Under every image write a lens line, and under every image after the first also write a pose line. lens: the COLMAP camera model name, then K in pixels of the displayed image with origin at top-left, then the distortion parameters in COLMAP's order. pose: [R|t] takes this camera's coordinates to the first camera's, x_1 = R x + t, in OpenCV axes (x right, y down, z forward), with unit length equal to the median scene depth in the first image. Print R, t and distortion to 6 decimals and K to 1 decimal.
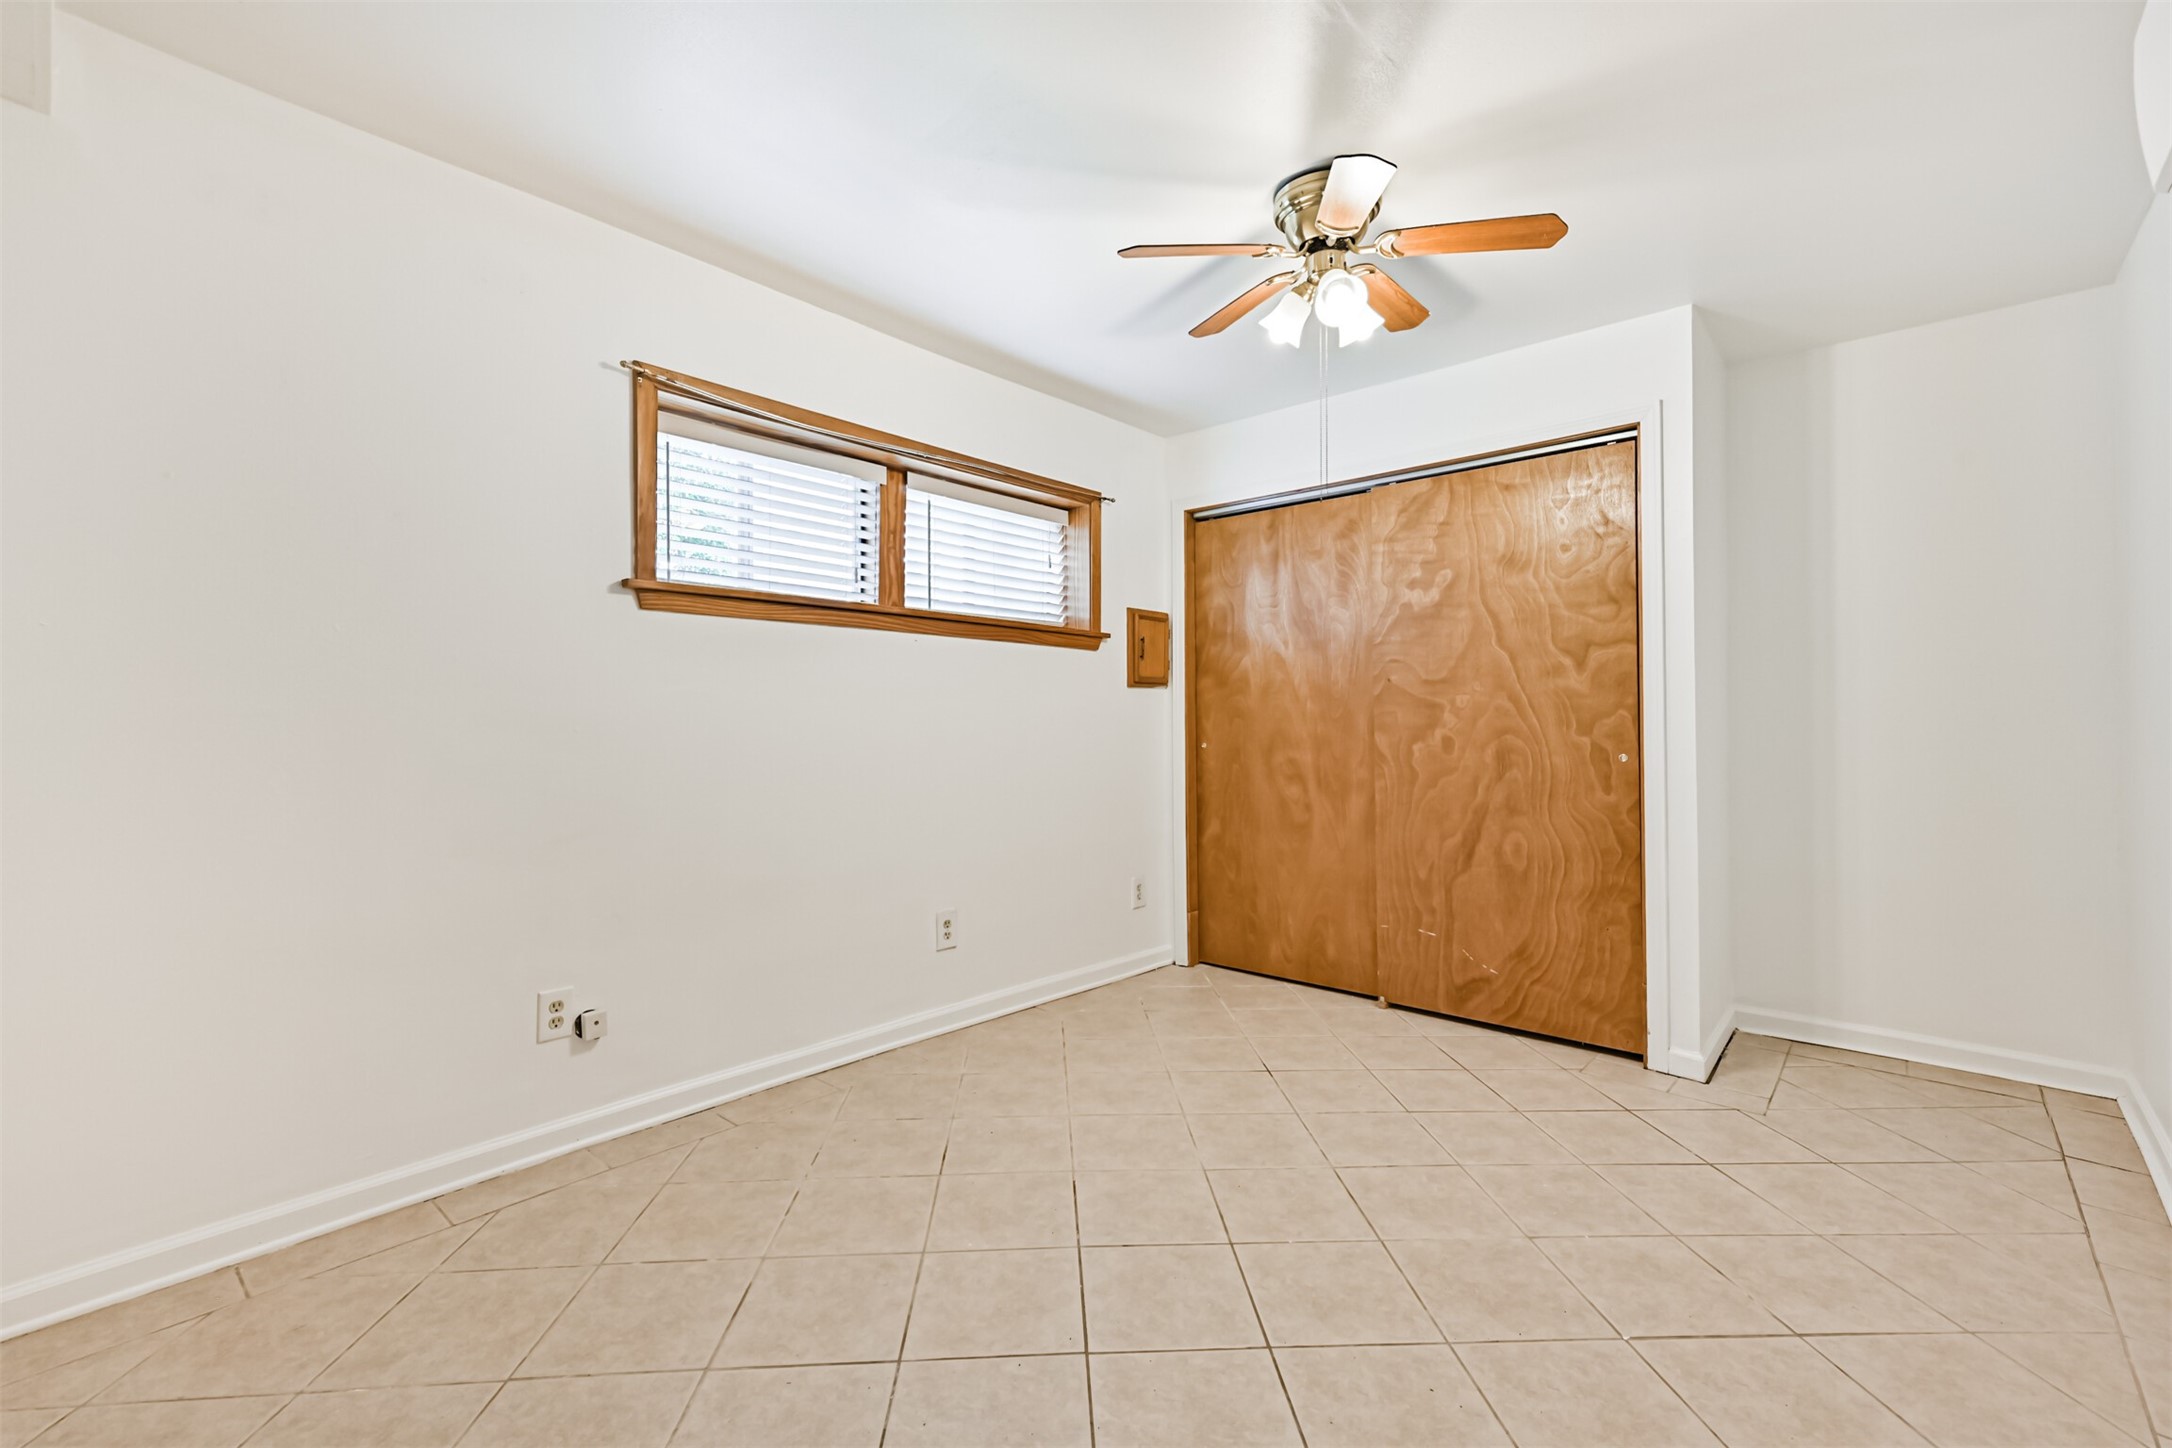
lens RADIAL K [[946.6, 0, 1077.9], [0, 946.6, 740.1], [0, 0, 1]] dist [-0.007945, 0.001054]
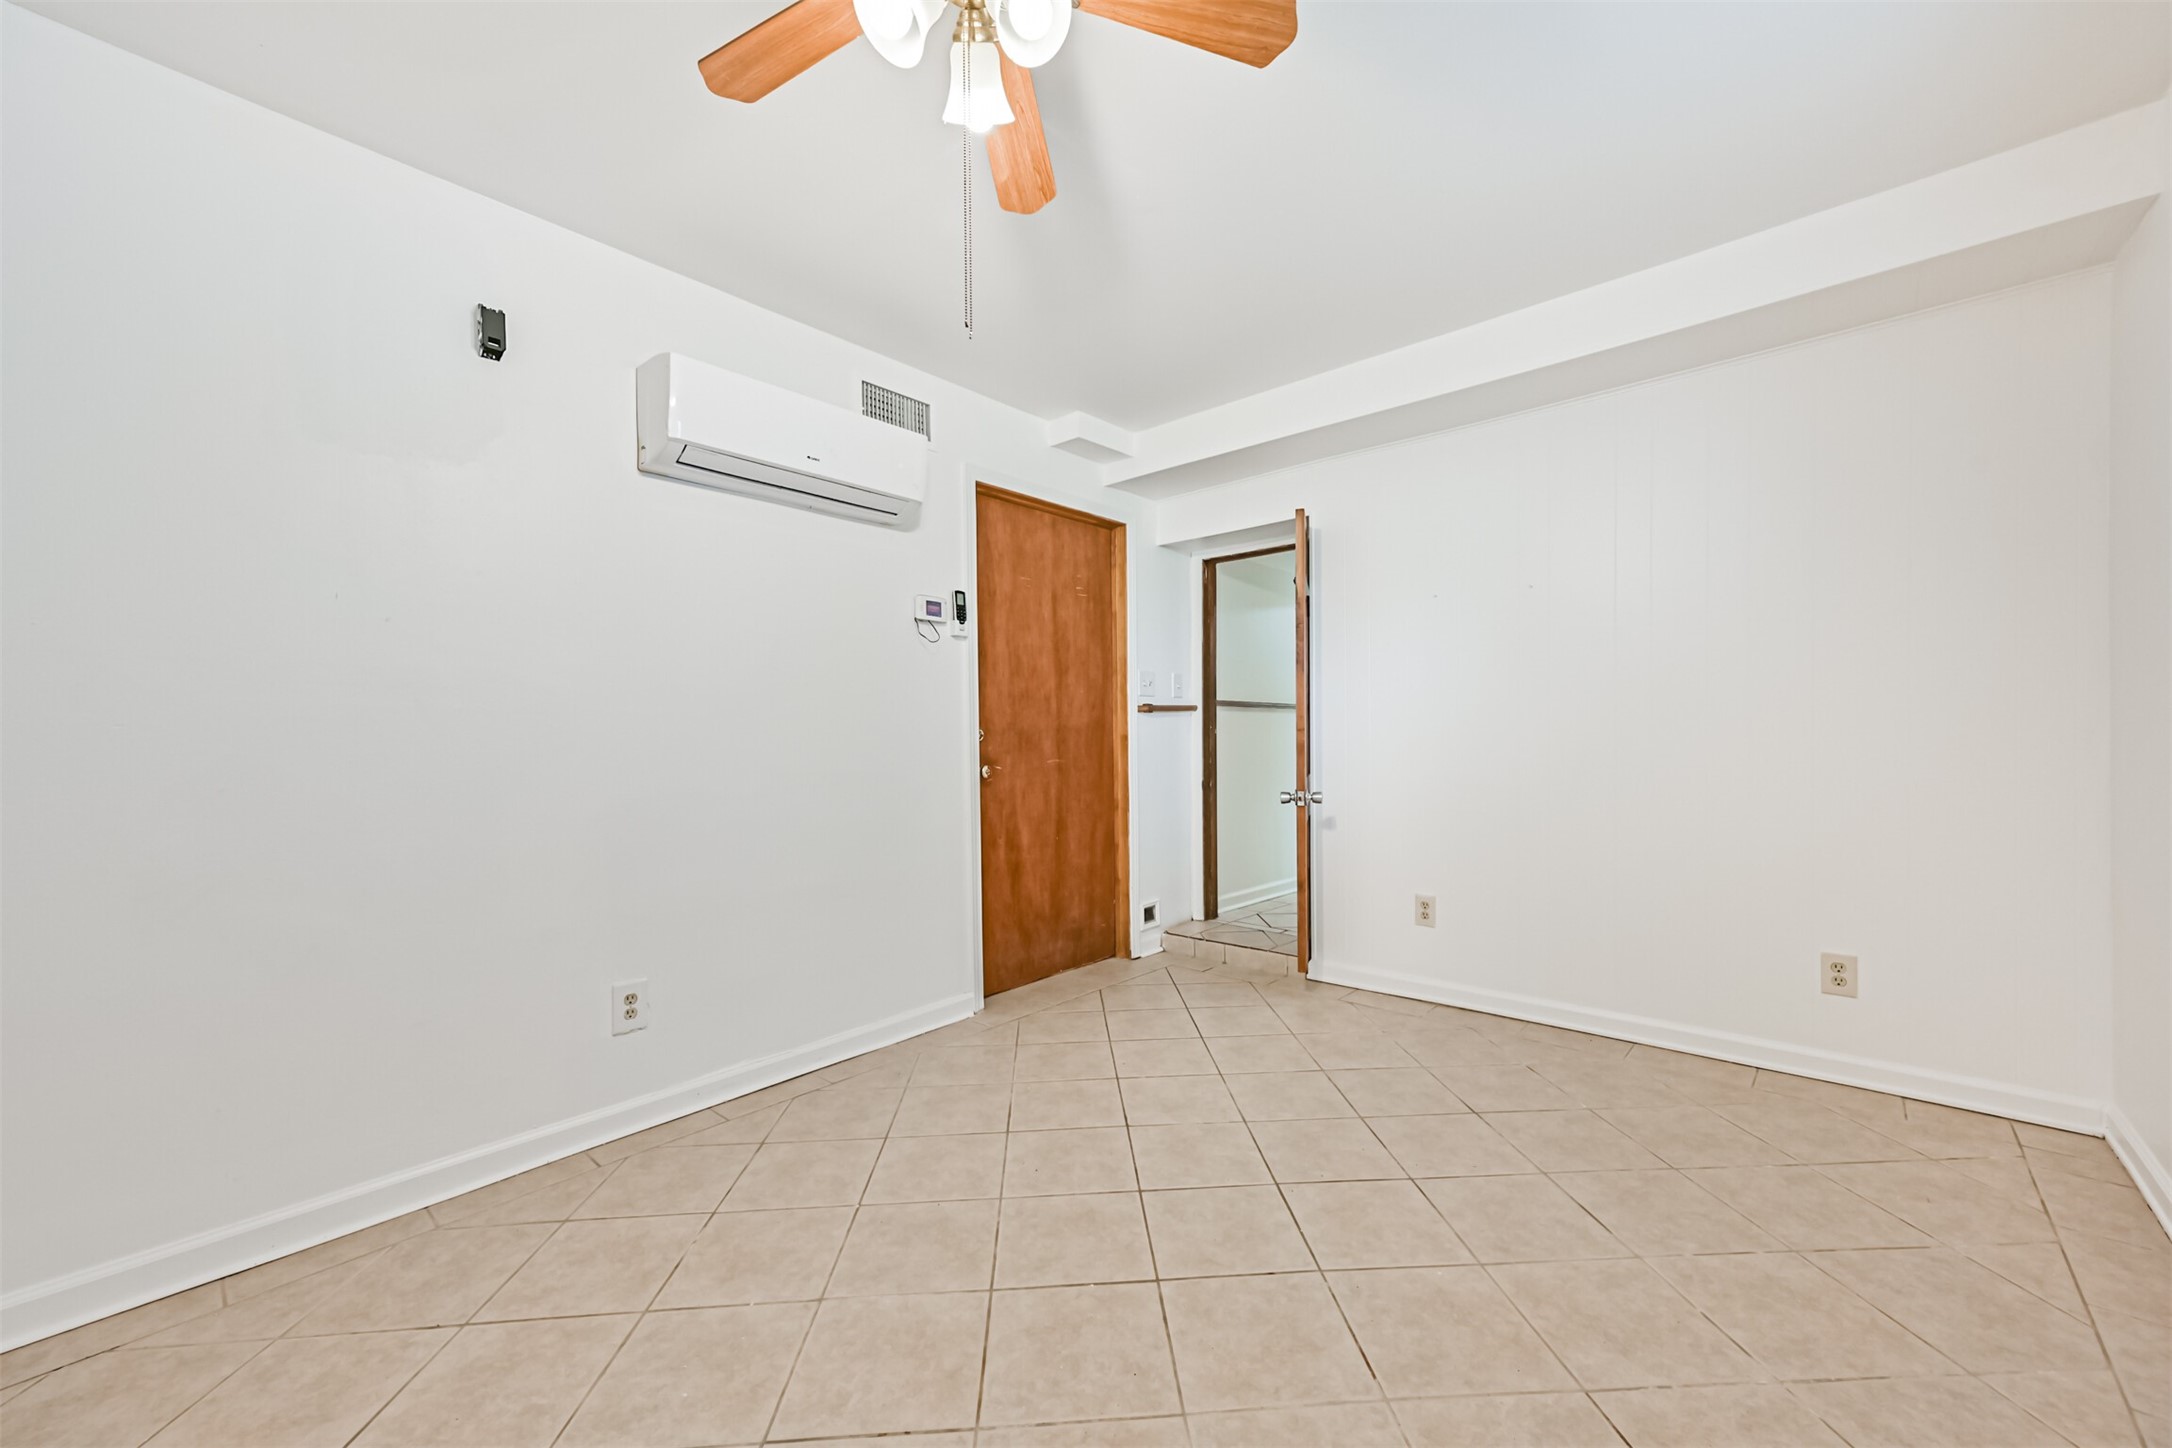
lens RADIAL K [[871.2, 0, 1102.7], [0, 871.2, 719.9], [0, 0, 1]] dist [-0.000874, 0.000678]
pose [[-0.999653, 0.013758, -0.022485, 0.242965], [0.013655, 0.999896, 0.004733, -0.017918], [0.022547, 0.004424, -0.999736, 1.968352]]
